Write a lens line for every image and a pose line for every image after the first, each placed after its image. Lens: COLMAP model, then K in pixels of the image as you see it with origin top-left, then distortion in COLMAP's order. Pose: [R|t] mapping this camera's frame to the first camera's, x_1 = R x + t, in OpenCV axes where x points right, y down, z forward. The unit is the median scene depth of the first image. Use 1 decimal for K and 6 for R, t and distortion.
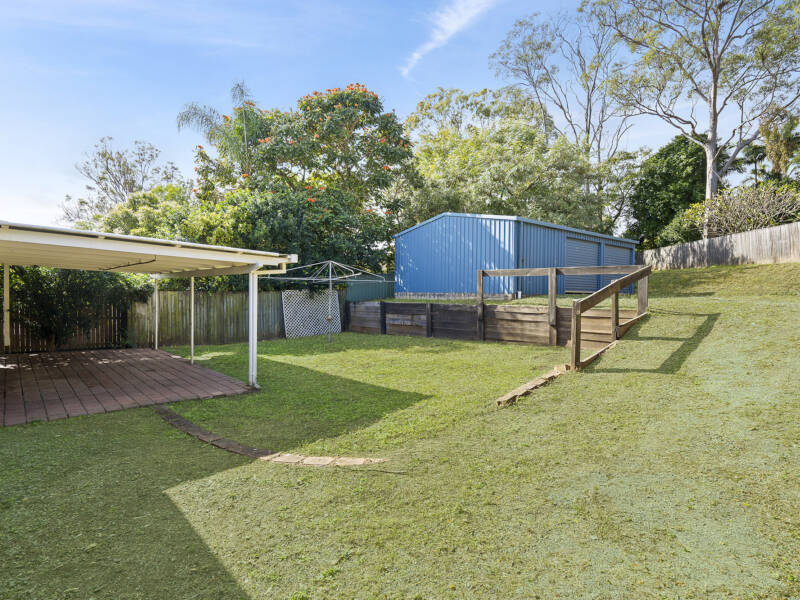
lens RADIAL K [[407.5, 0, 400.0], [0, 407.5, 300.0], [0, 0, 1]] dist [-0.000928, -0.000853]
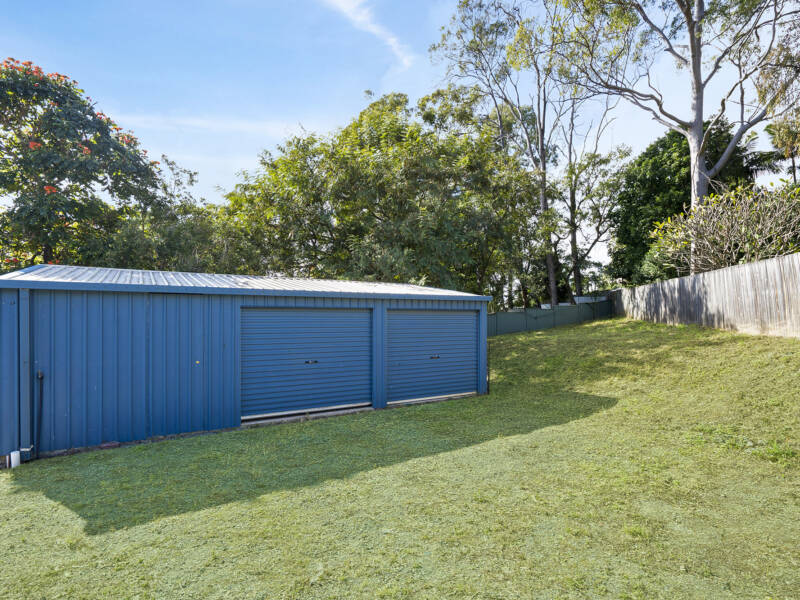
lens RADIAL K [[418.4, 0, 400.1], [0, 418.4, 312.8], [0, 0, 1]] dist [0.000161, 0.000355]
pose [[0.993548, -0.020505, -0.111542, 0.340096], [0.015868, 0.998979, -0.042303, -0.064616], [0.112296, 0.040260, 0.992859, 0.276244]]
